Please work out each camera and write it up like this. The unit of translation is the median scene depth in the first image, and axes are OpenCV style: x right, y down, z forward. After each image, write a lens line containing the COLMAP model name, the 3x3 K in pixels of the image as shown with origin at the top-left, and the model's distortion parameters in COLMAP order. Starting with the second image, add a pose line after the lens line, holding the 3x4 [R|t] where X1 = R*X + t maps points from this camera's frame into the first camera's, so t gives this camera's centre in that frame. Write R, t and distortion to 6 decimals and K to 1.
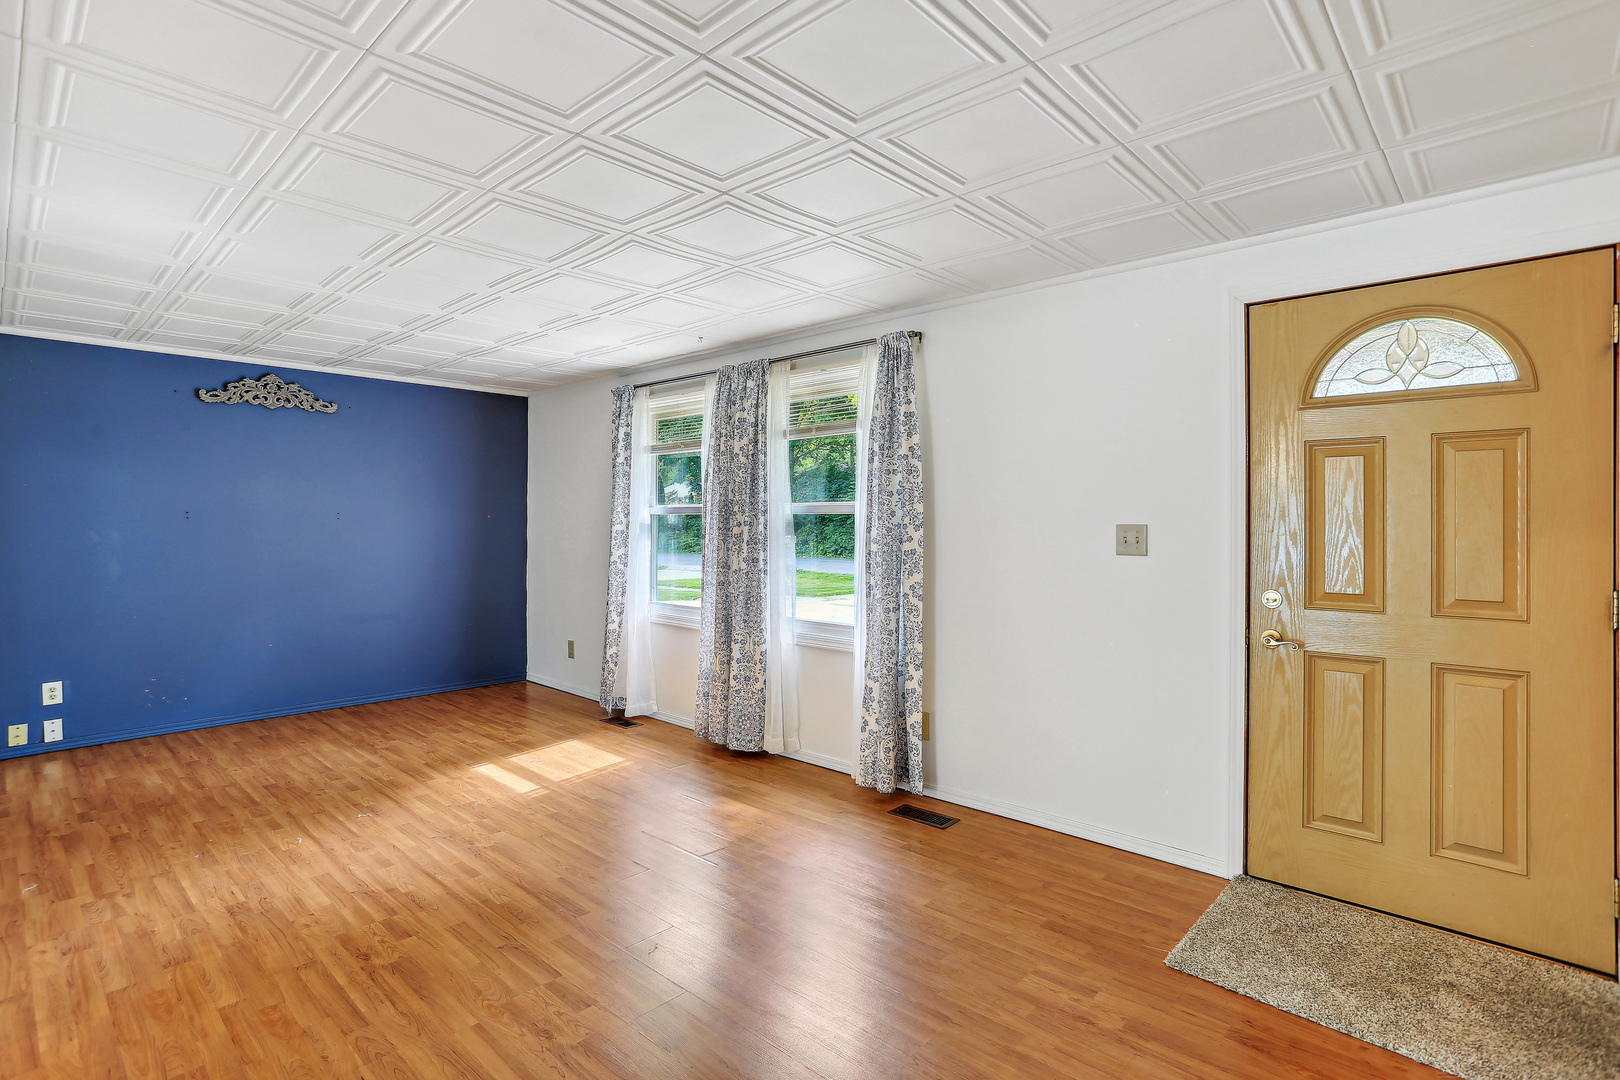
lens RADIAL K [[792.5, 0, 801.9], [0, 792.5, 522.1], [0, 0, 1]] dist [-0.039536, 0.015746]
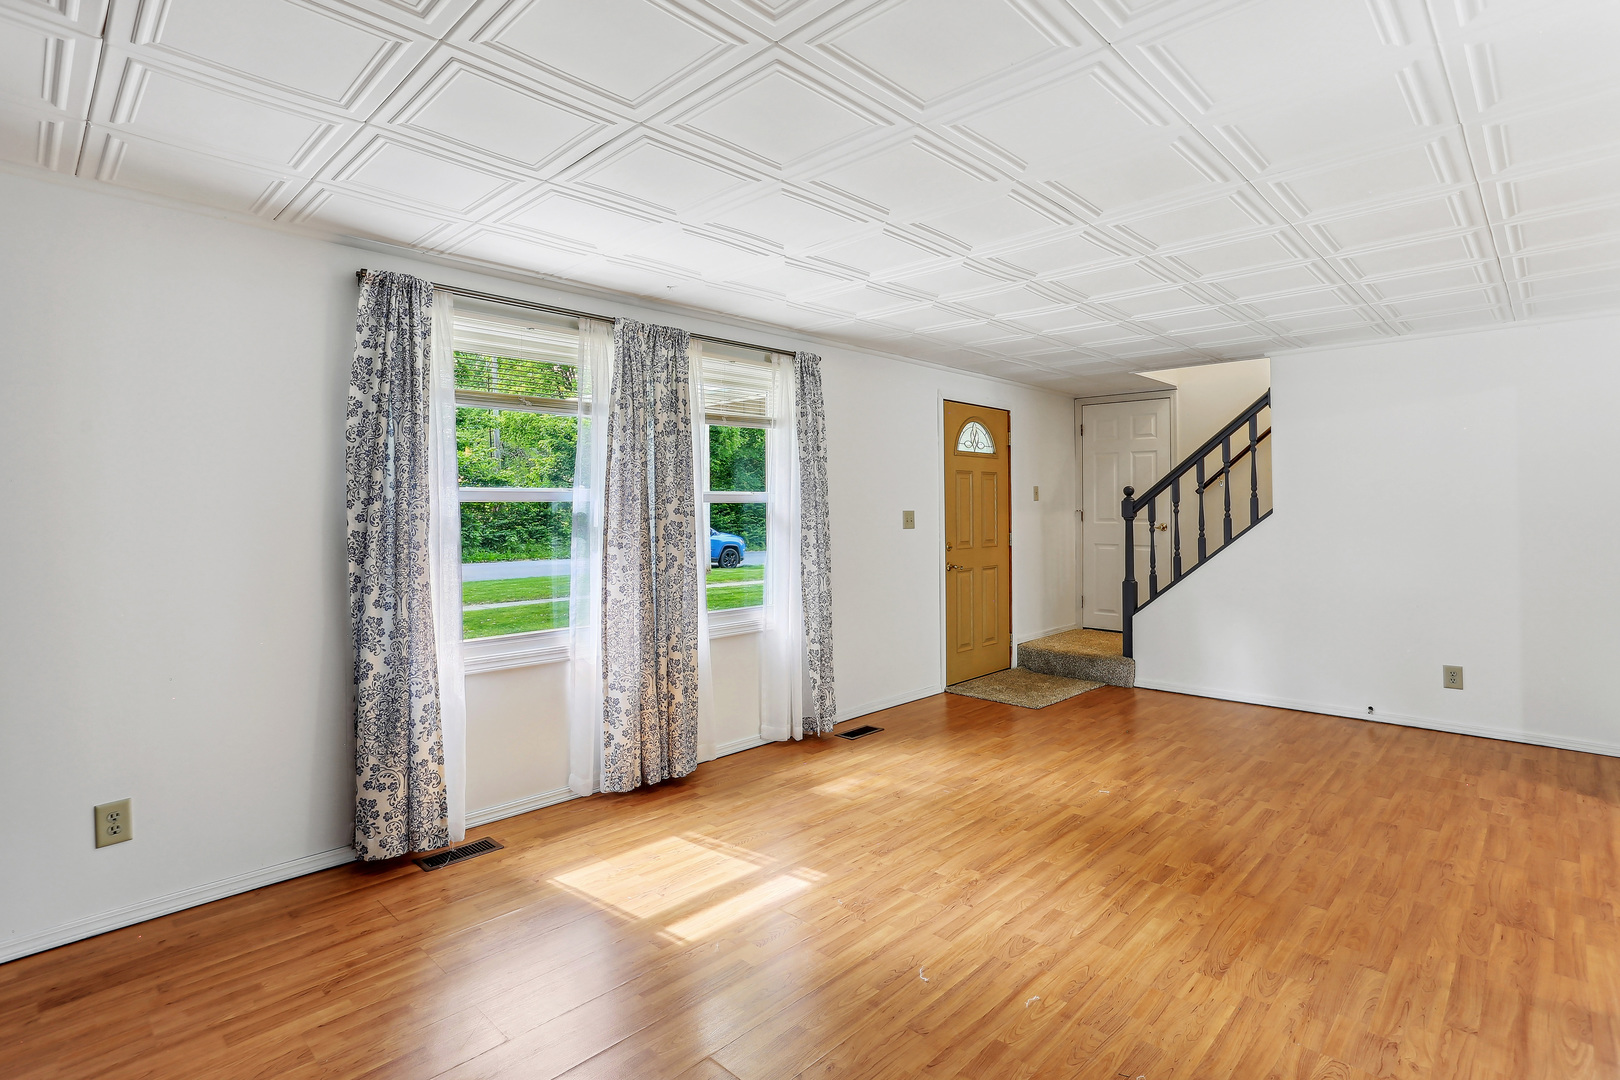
lens RADIAL K [[792.5, 0, 801.9], [0, 792.5, 522.1], [0, 0, 1]] dist [-0.039536, 0.015746]
pose [[0.021605, -0.019625, 0.999574, -1.469318], [0.005418, 0.999795, 0.019512, -0.009602], [-0.999752, 0.004994, 0.021707, 1.330984]]
